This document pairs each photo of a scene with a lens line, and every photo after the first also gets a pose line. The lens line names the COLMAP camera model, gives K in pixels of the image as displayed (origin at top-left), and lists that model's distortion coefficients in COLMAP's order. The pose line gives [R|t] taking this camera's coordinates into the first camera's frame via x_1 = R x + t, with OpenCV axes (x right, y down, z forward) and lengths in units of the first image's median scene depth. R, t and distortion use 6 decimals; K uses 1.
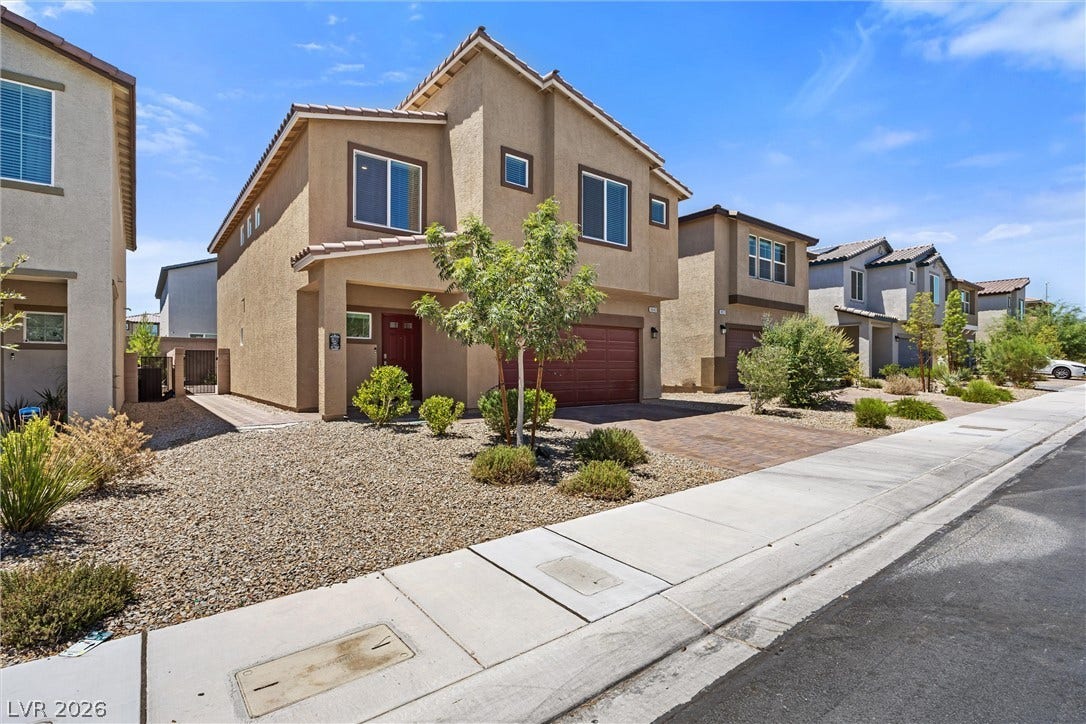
lens RADIAL K [[526.6, 0, 545.5], [0, 526.6, 368.6], [0, 0, 1]] dist [-0.005769, 0.001100]
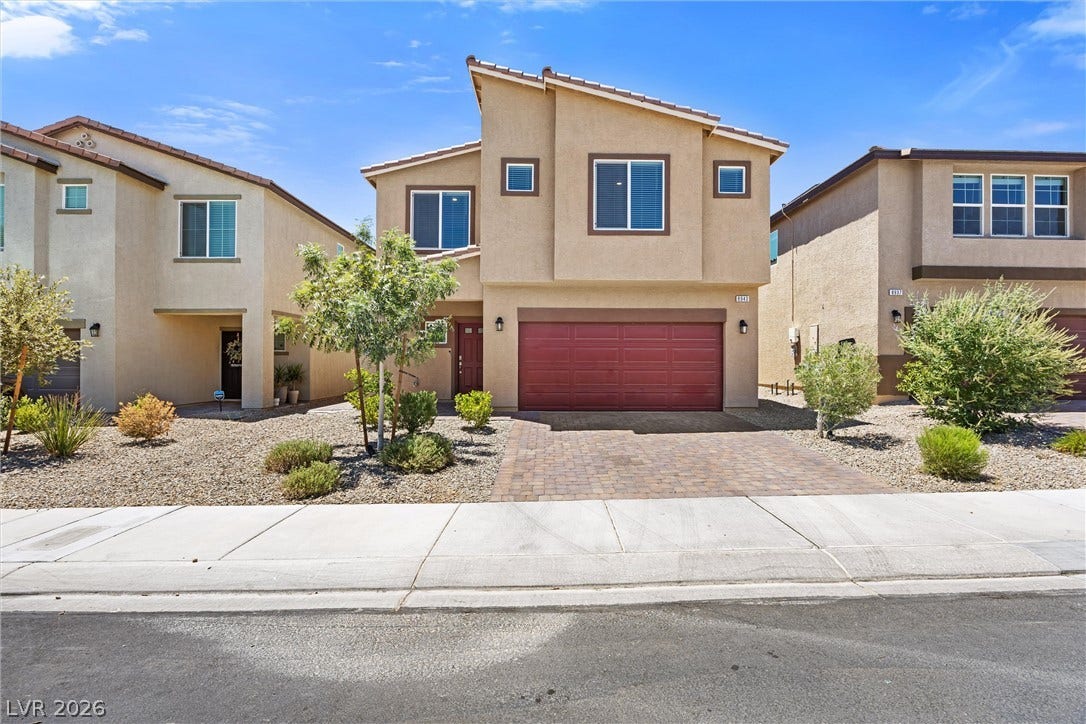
lens RADIAL K [[504.9, 0, 543.5], [0, 504.9, 360.2], [0, 0, 1]] dist [-0.014462, 0.001463]
pose [[0.787193, 0.000194, -0.616706, 0.444847], [-0.004408, 0.999976, -0.005312, -0.010917], [0.616691, 0.006900, 0.787175, 0.194153]]
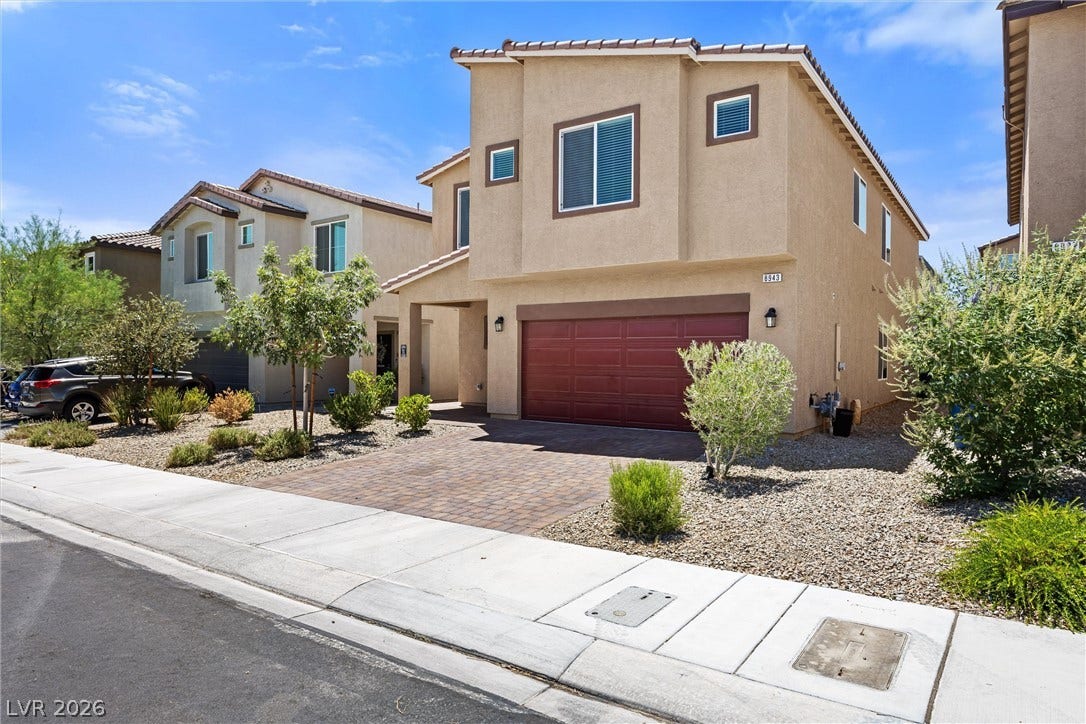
lens RADIAL K [[641.8, 0, 547.6], [0, 641.8, 358.8], [0, 0, 1]] dist [-0.009349, -0.001933]
pose [[0.293223, 0.000398, -0.956044, 0.805005], [-0.009425, 0.999953, -0.002474, -0.019575], [0.955998, 0.009736, 0.293213, 0.562963]]
